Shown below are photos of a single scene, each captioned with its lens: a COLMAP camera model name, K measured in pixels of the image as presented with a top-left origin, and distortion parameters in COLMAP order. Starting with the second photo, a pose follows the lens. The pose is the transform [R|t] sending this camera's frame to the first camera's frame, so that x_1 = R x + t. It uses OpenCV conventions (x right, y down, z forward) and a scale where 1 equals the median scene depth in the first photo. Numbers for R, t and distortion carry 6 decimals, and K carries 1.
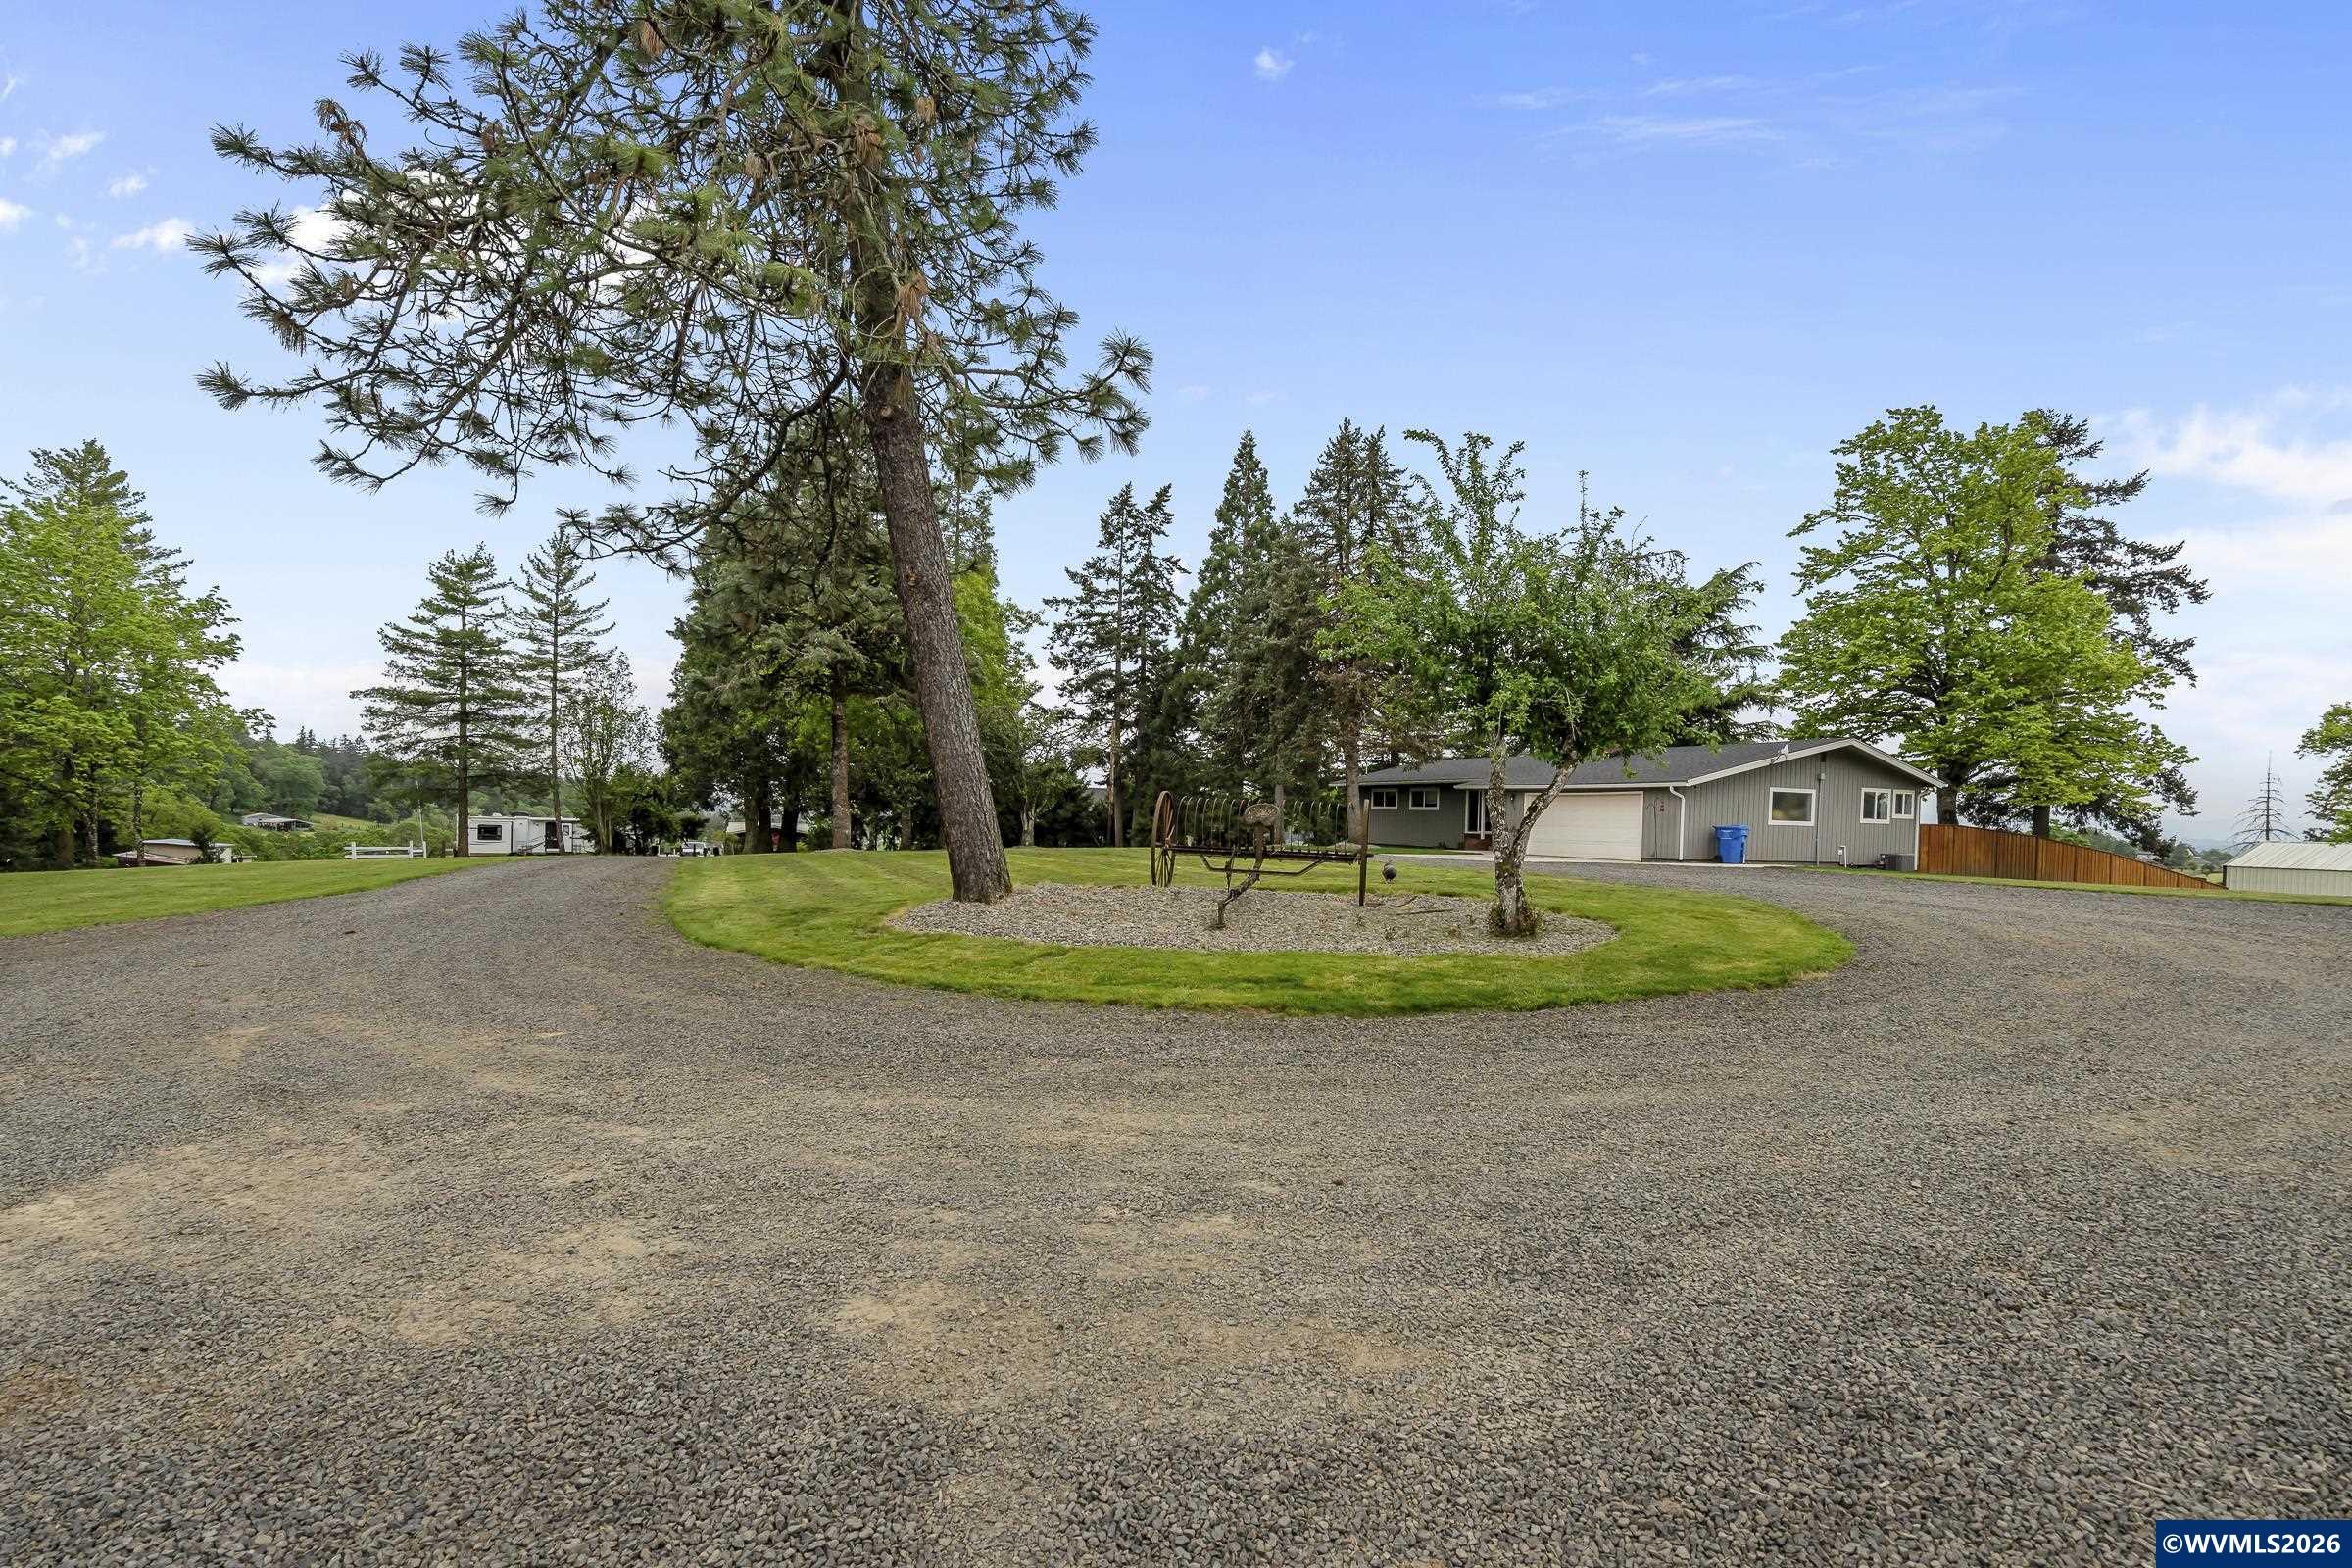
lens RADIAL K [[1069.7, 0, 1176.0], [0, 1069.7, 784.0], [0, 0, 1]] dist [0.002226, 0.000385]
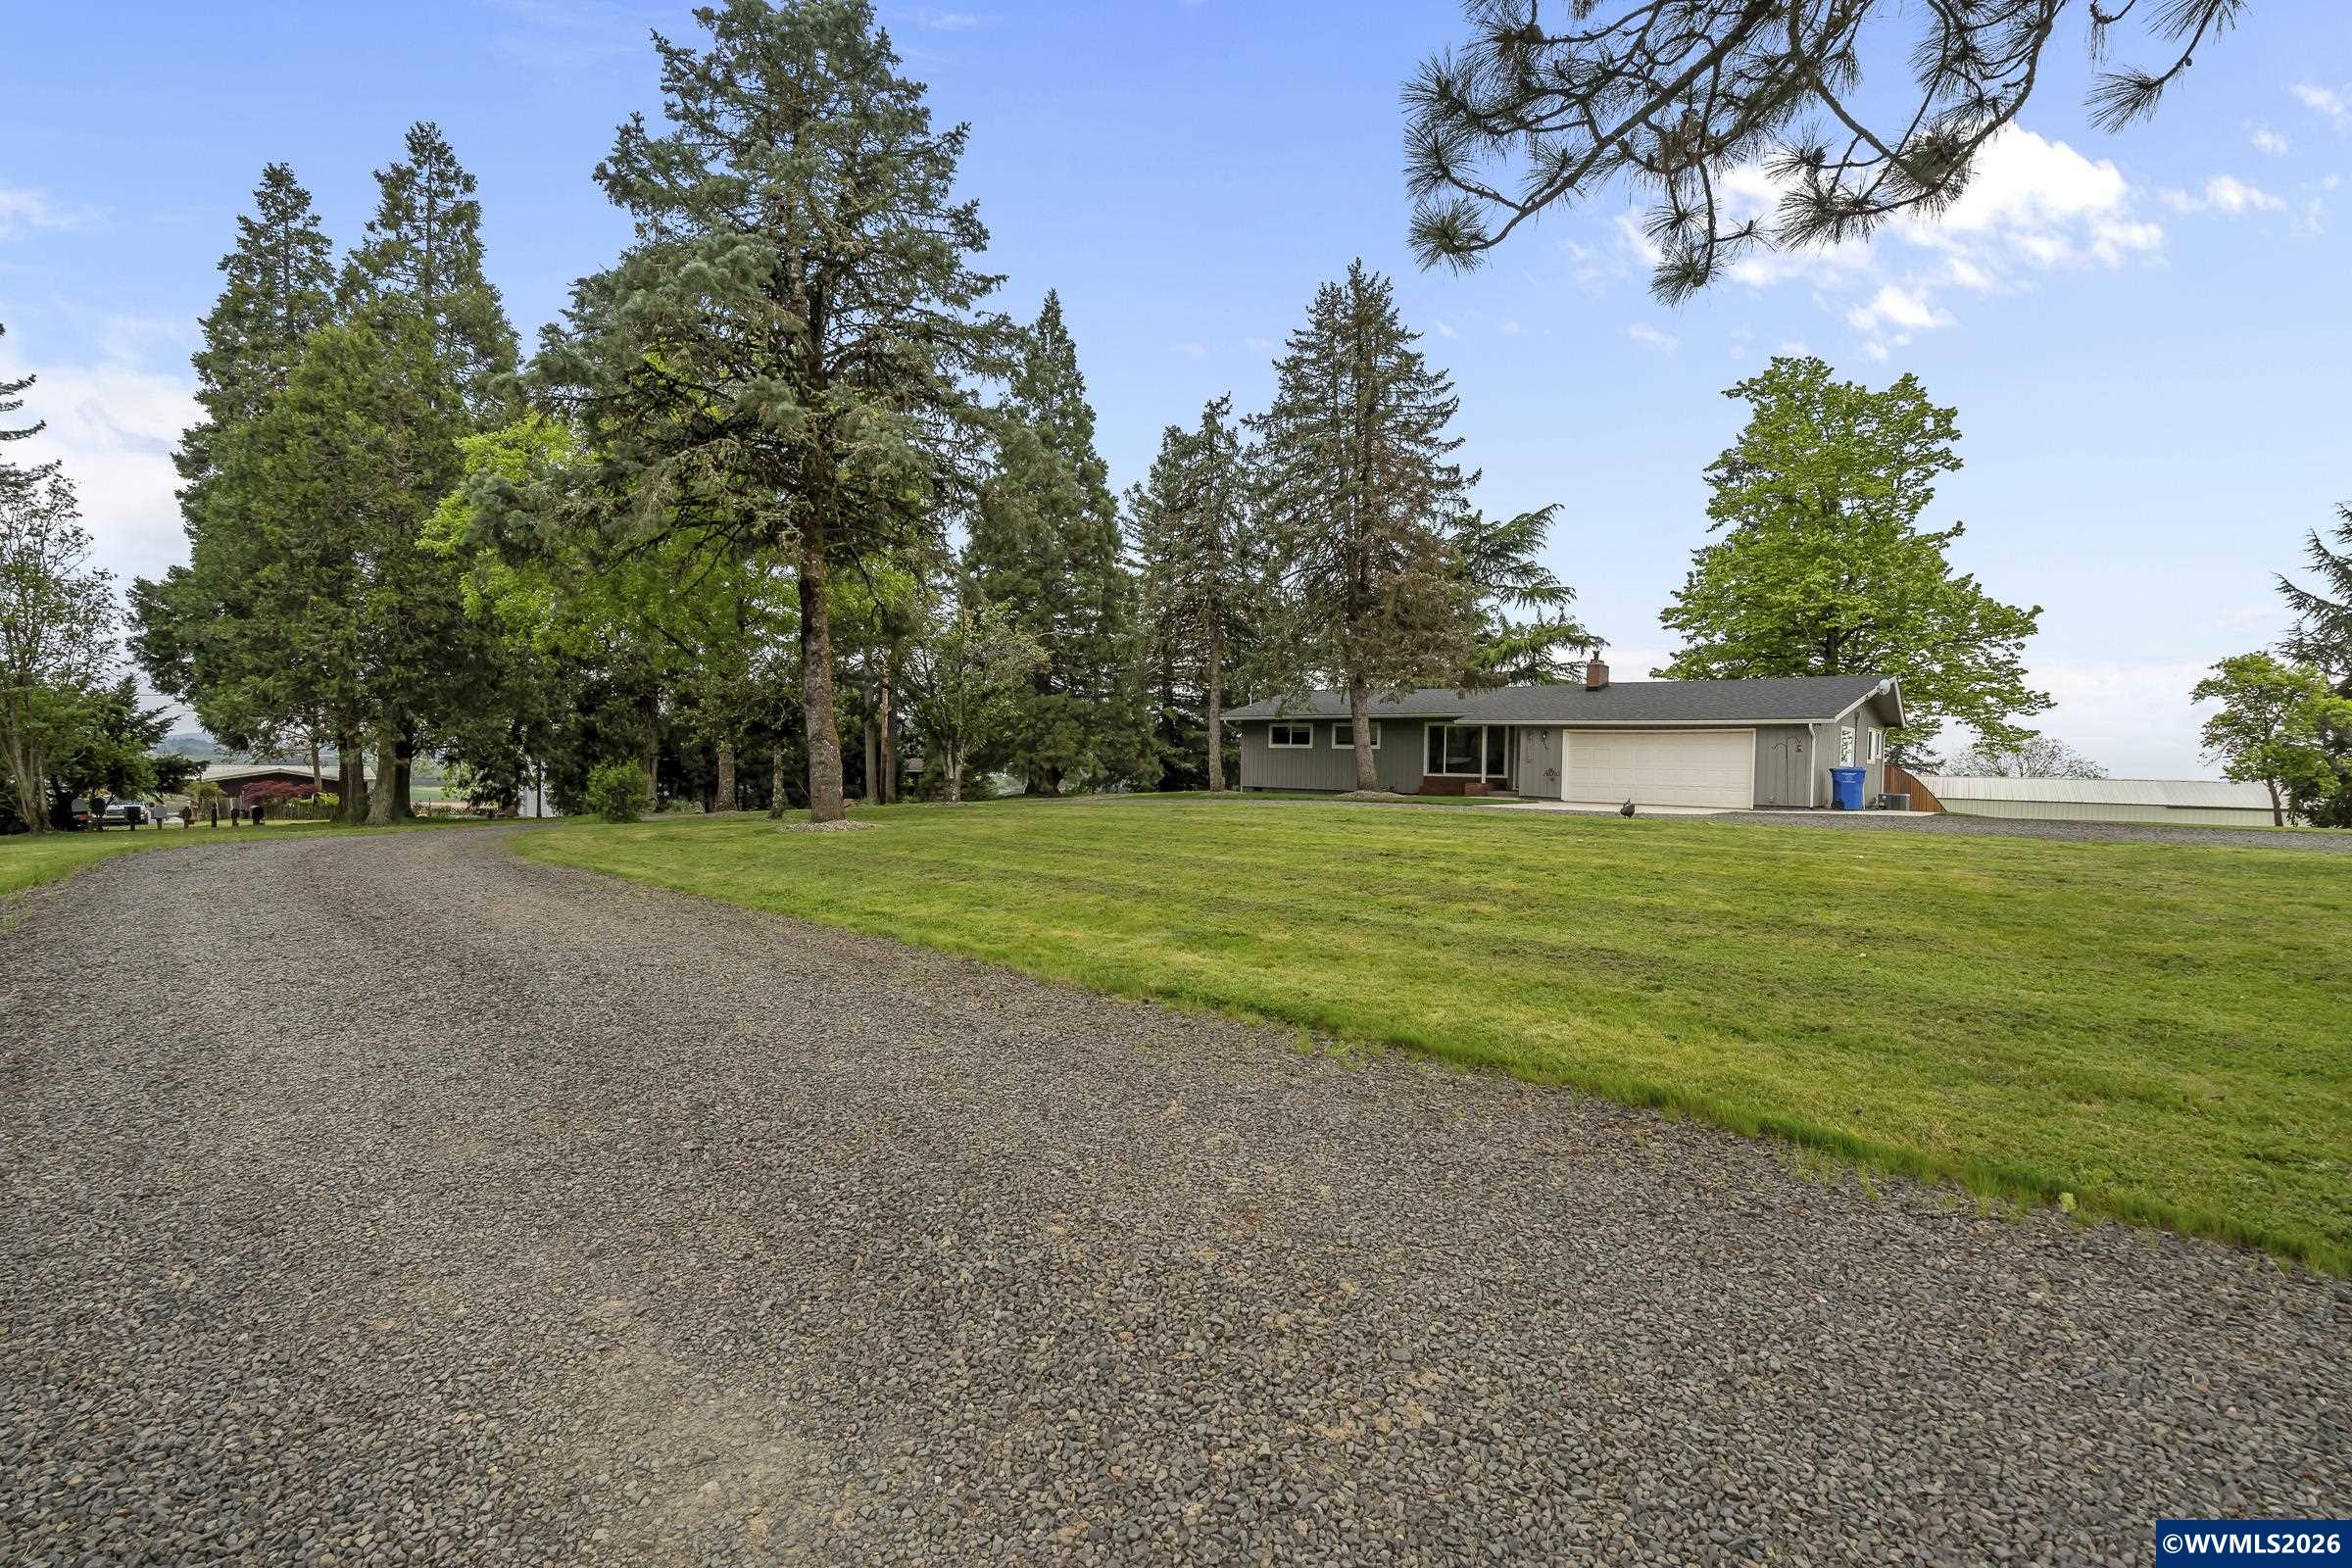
lens RADIAL K [[1039.6, 0, 1177.3], [0, 1039.6, 751.4], [0, 0, 1]] dist [-0.001823, -0.000096]
pose [[0.912849, -0.001424, 0.408295, -0.196456], [-0.010802, 0.999560, 0.027637, 0.003876], [-0.408155, -0.029639, 0.912431, 0.240528]]
